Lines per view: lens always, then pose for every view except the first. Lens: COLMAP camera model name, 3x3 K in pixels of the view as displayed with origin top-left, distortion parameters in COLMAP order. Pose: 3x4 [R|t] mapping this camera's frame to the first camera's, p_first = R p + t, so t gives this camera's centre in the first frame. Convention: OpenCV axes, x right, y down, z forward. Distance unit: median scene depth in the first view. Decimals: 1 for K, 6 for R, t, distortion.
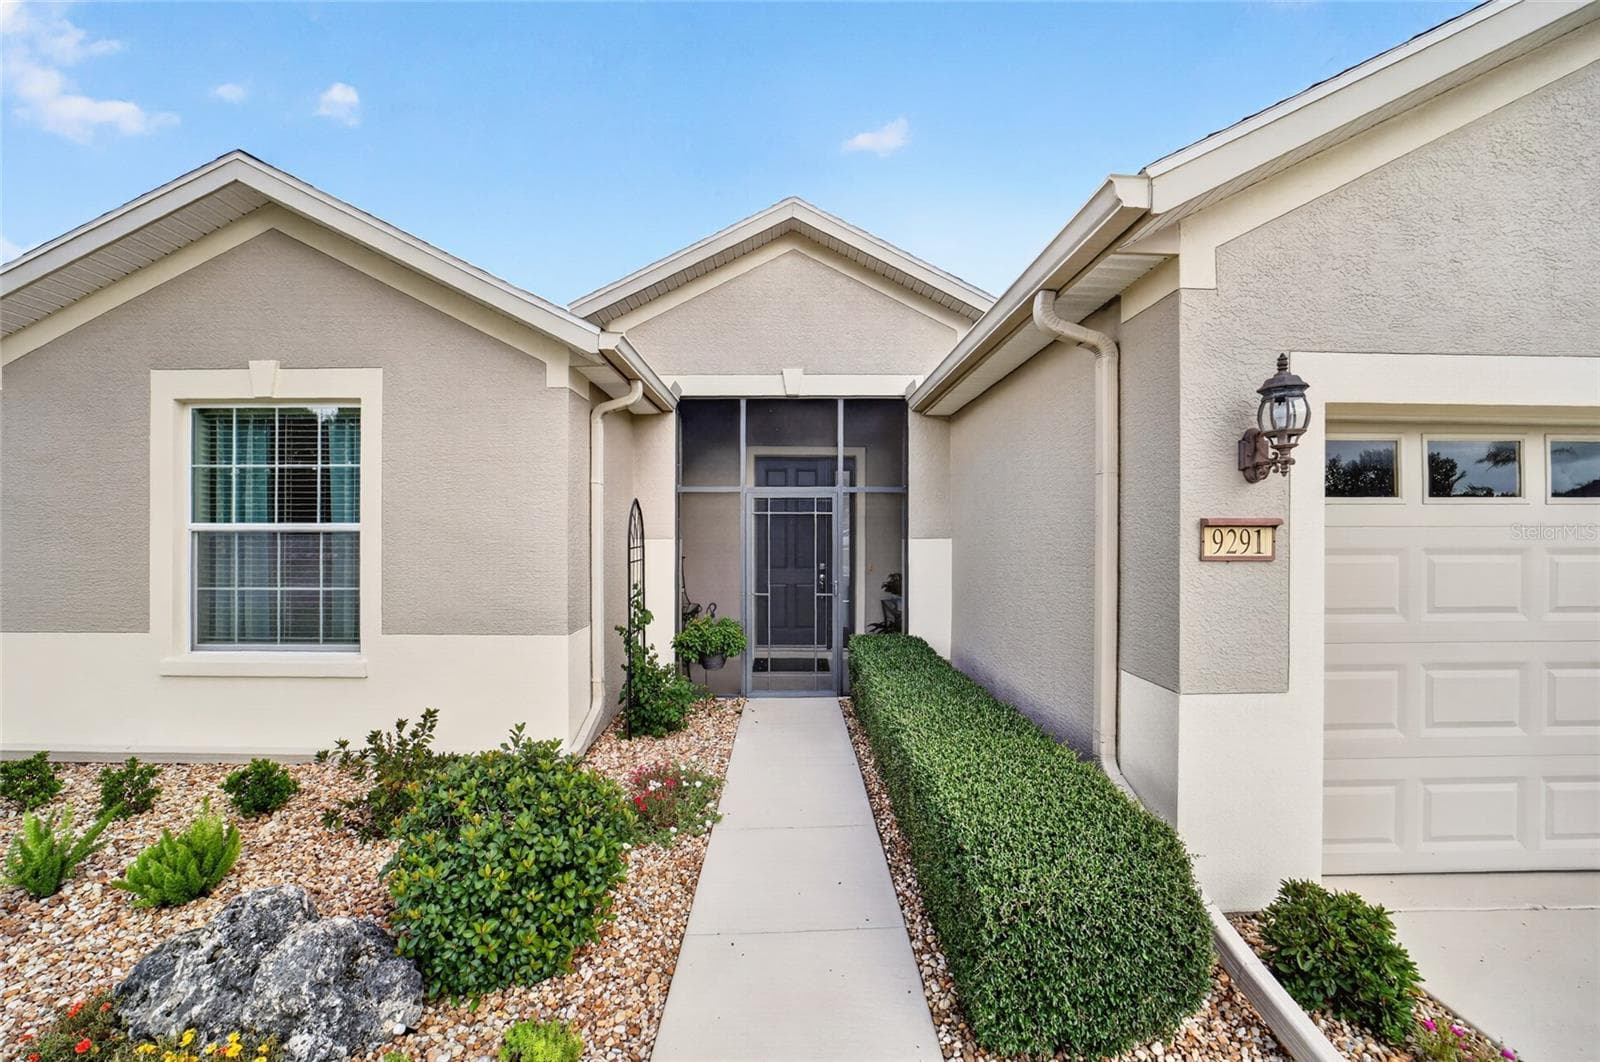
lens RADIAL K [[625.8, 0, 800.6], [0, 625.8, 527.3], [0, 0, 1]] dist [-0.047405, 0.013147]
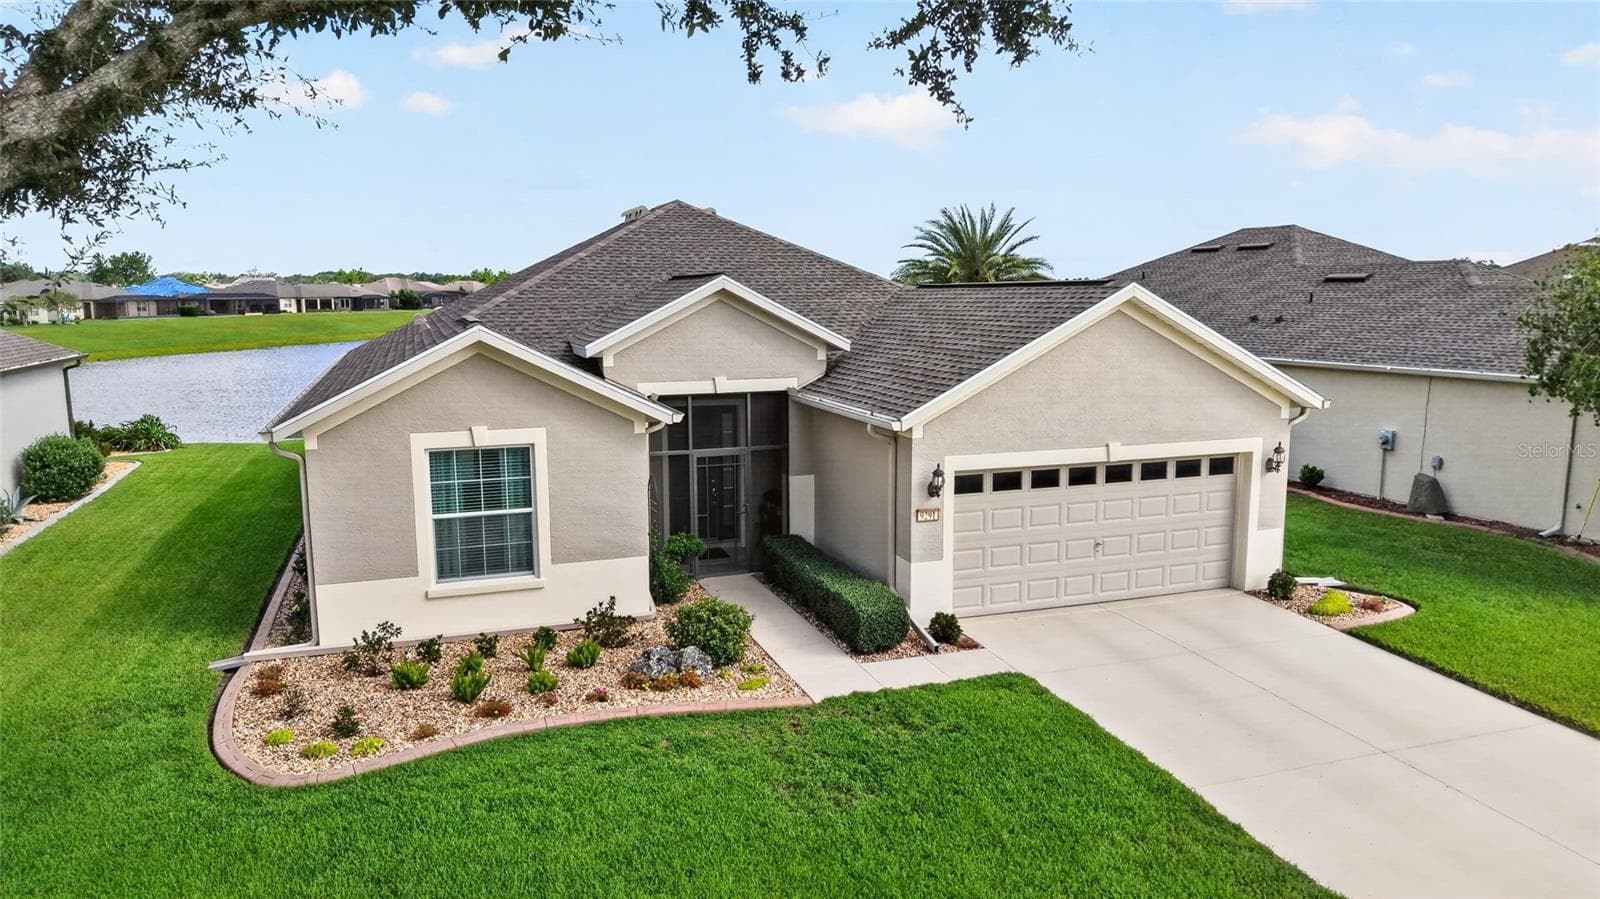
lens RADIAL K [[1074.0, 0, 800.0], [0, 1074.0, 449.5], [0, 0, 1]] dist [0.042769, -0.060955]
pose [[0.947520, -0.050291, 0.315717, -0.996509], [0.003415, 0.989086, 0.147301, -0.679214], [-0.319679, -0.138492, 0.937350, -2.375645]]
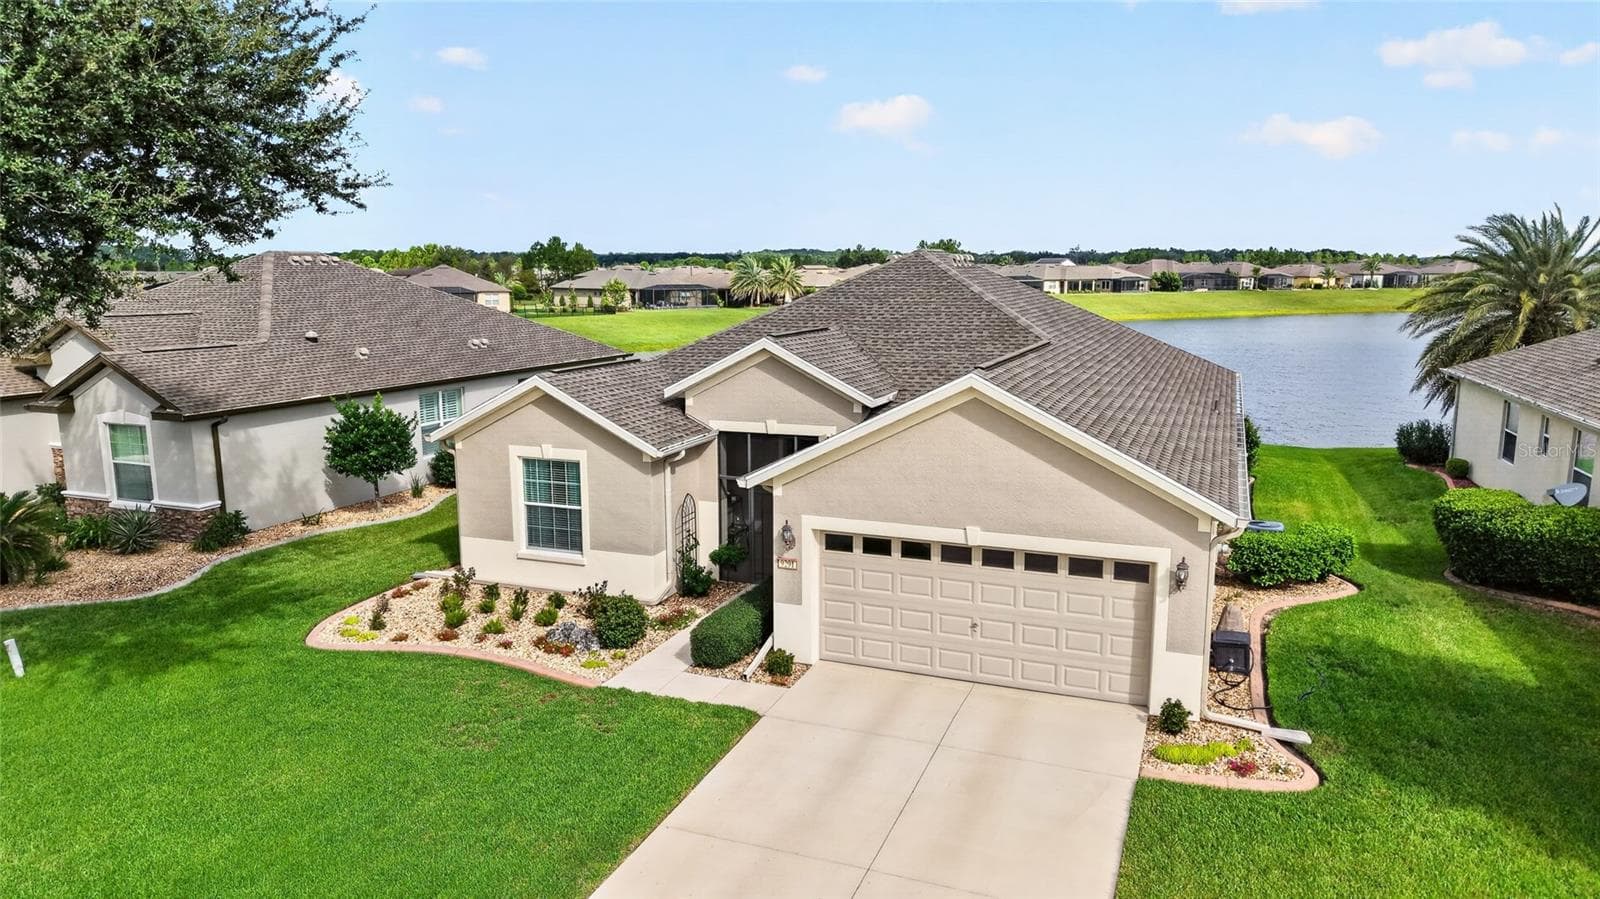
lens RADIAL K [[1074.0, 0, 800.0], [0, 1074.0, 449.5], [0, 0, 1]] dist [0.042769, -0.060955]
pose [[0.920177, 0.062393, -0.386499, 1.904721], [0.003783, 0.985756, 0.168139, -1.021157], [0.391485, -0.156180, 0.906834, -2.768533]]
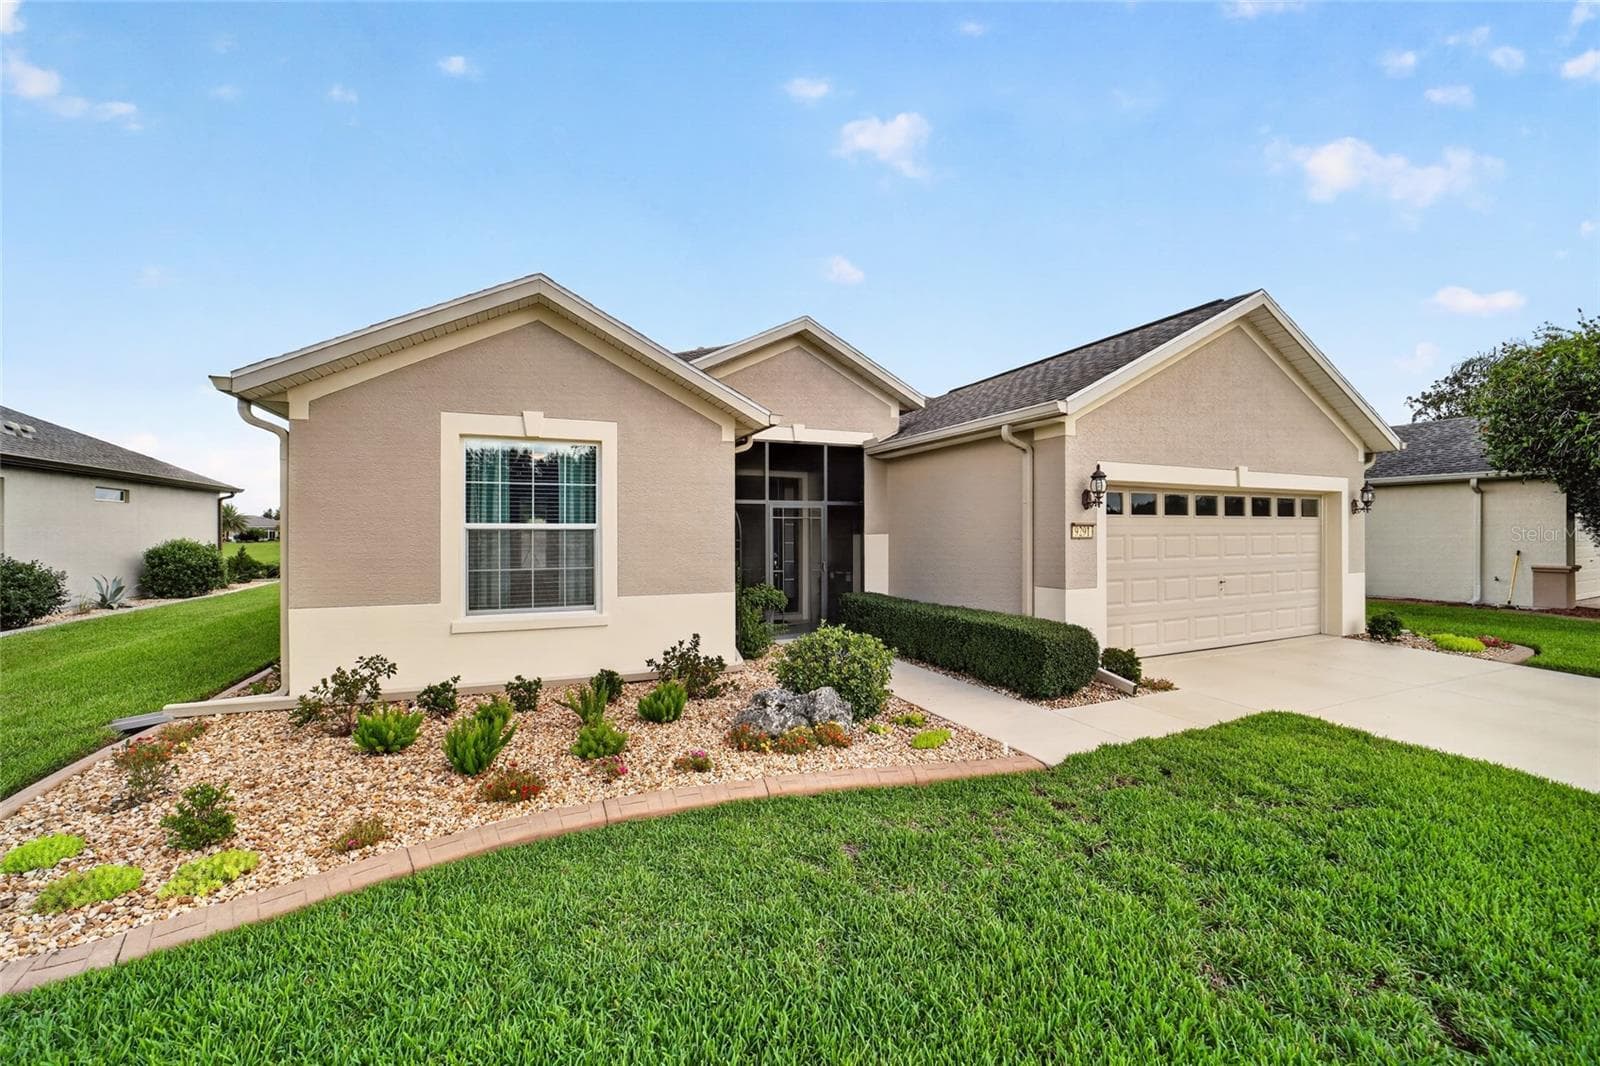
lens RADIAL K [[625.8, 0, 800.6], [0, 625.8, 529.3], [0, 0, 1]] dist [-0.047405, 0.013147]
pose [[0.924579, 0.000300, 0.380989, -0.855664], [0.001806, 0.999985, -0.005169, 0.015864], [-0.380985, 0.005467, 0.924565, -0.609517]]
